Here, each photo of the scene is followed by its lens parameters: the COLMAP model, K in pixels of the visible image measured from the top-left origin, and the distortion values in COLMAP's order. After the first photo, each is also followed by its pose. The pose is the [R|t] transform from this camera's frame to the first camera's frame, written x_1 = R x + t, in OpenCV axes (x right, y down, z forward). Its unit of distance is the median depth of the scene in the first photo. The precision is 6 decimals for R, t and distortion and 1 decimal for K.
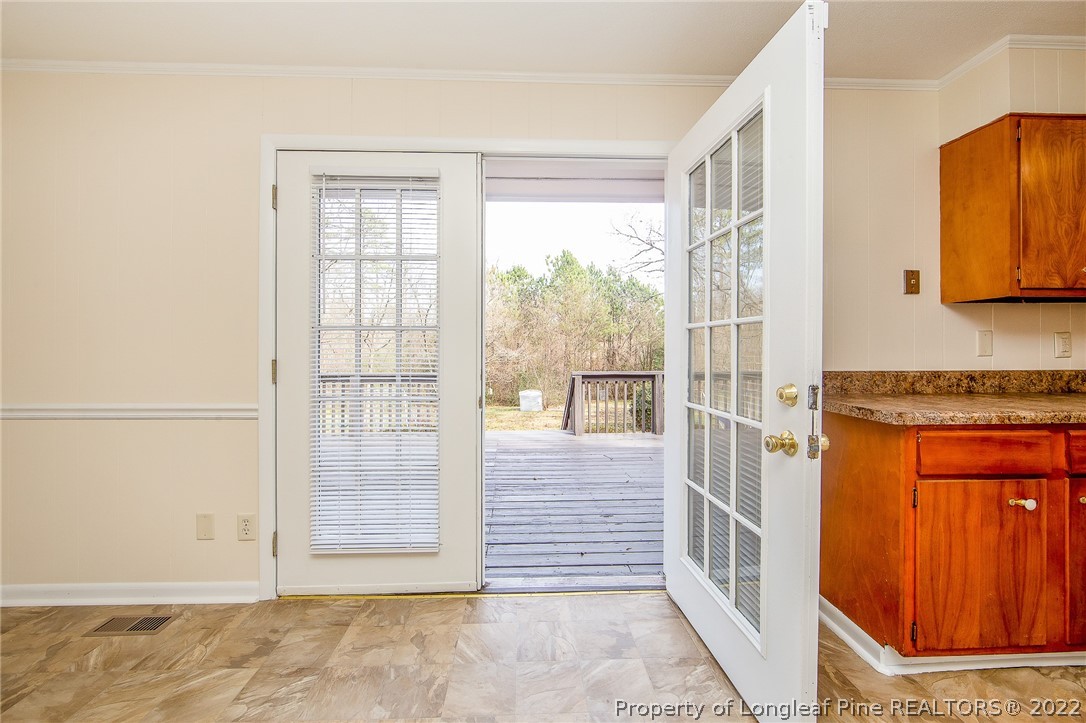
lens RADIAL K [[432.8, 0, 534.5], [0, 432.8, 350.1], [0, 0, 1]] dist [-0.009334, 0.000556]
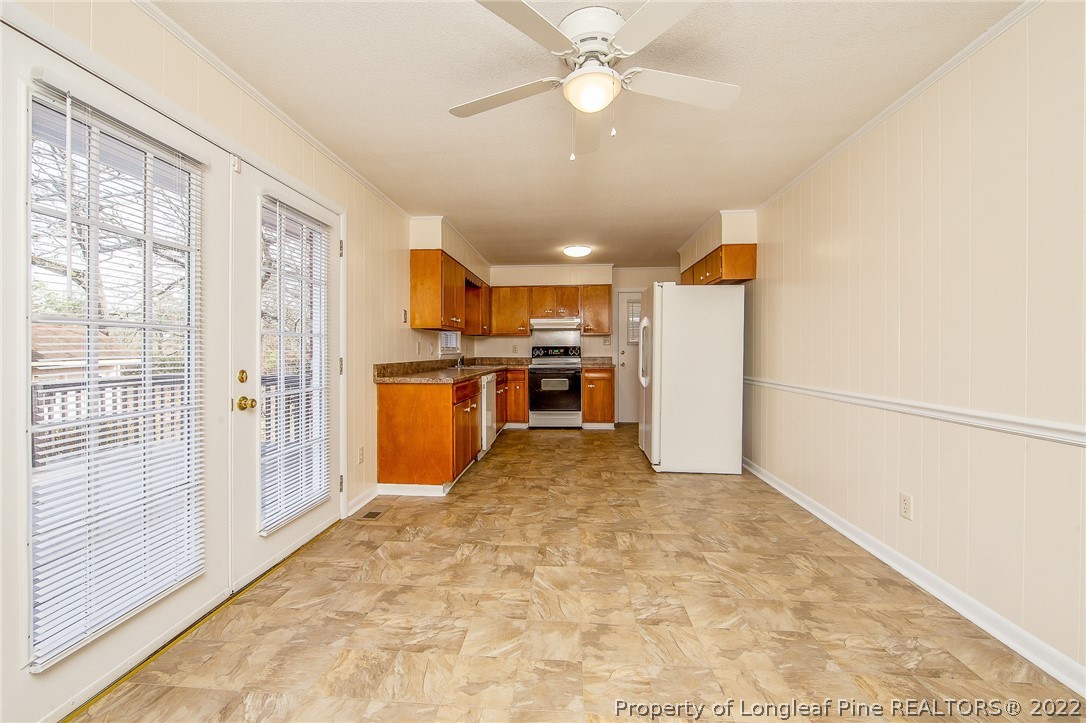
lens RADIAL K [[433.9, 0, 539.2], [0, 433.9, 353.4], [0, 0, 1]] dist [-0.013847, 0.000626]
pose [[0.110492, -0.006283, 0.993857, -1.044684], [0.004530, 0.999973, 0.005818, 0.000411], [-0.993867, 0.003859, 0.110517, 0.191791]]
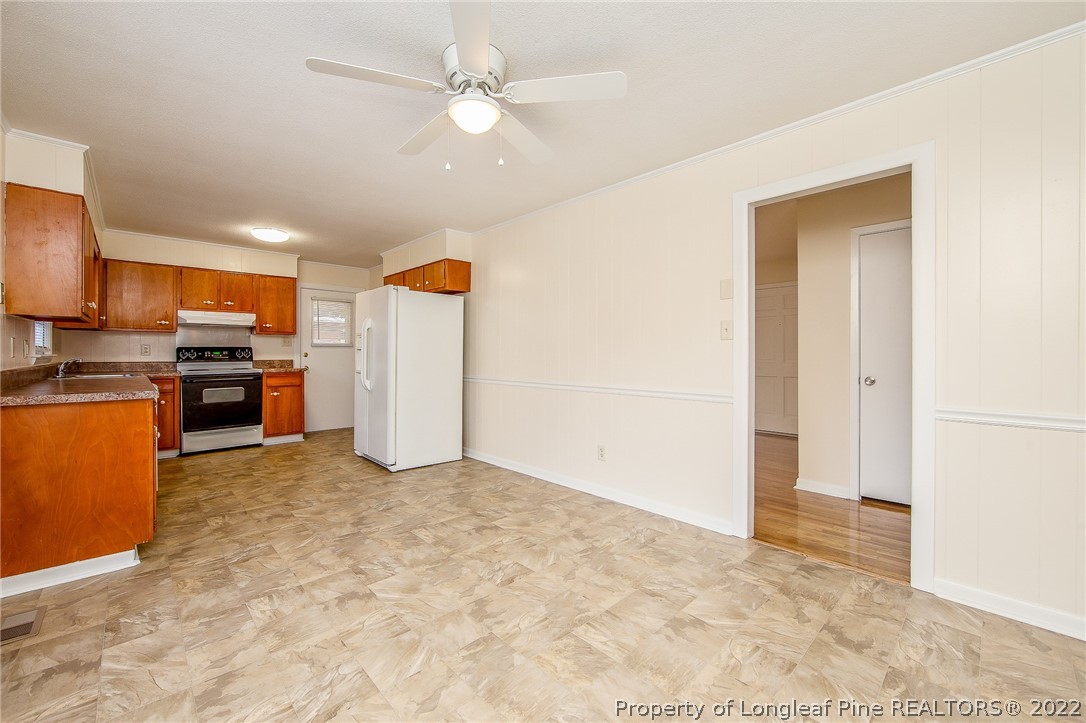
lens RADIAL K [[433.9, 0, 539.2], [0, 433.9, 353.4], [0, 0, 1]] dist [-0.013847, 0.000626]
pose [[-0.663449, -0.000790, 0.748221, -0.975665], [0.002638, 0.999991, 0.003395, 0.000571], [-0.748217, 0.004226, -0.663441, 0.713370]]
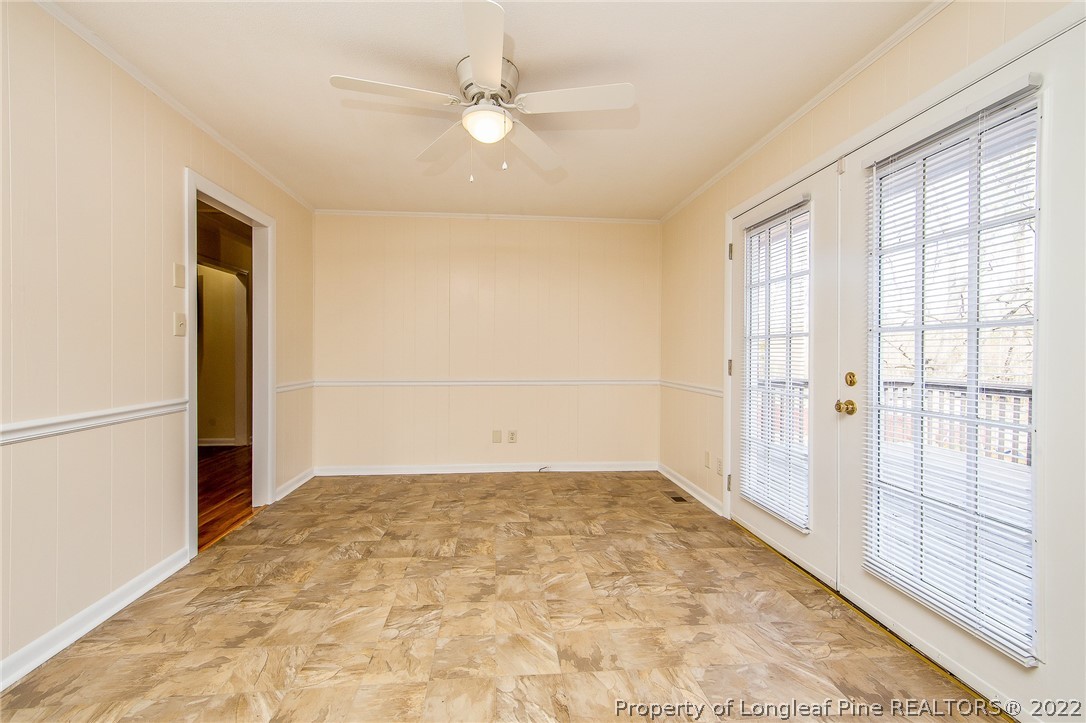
lens RADIAL K [[432.8, 0, 534.5], [0, 432.8, 350.1], [0, 0, 1]] dist [-0.009334, 0.000556]
pose [[0.054956, -0.005042, -0.998476, 0.857419], [-0.006360, 0.999965, -0.005400, 0.002743], [0.998469, 0.006647, 0.054922, 0.238071]]
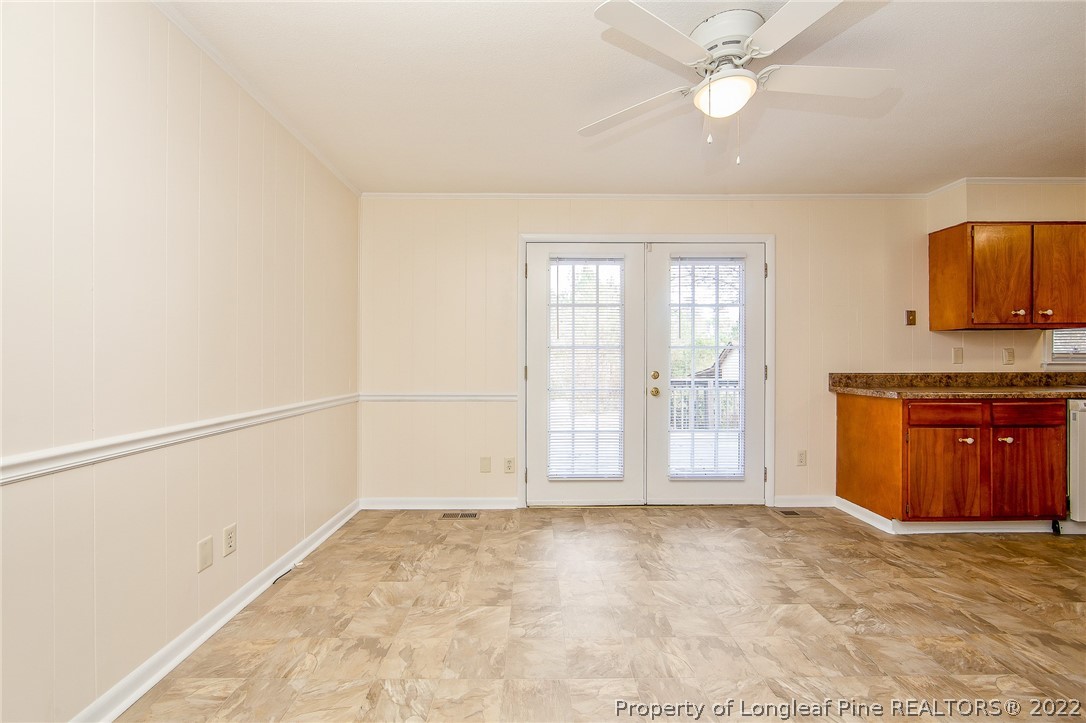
lens RADIAL K [[429.3, 0, 531.8], [0, 429.3, 362.4], [0, 0, 1]] dist [-0.011226, 0.000237]
pose [[0.999315, -0.002532, -0.036913, -0.514607], [0.002560, 0.999996, 0.000695, 0.004565], [0.036911, -0.000789, 0.999318, -0.687559]]
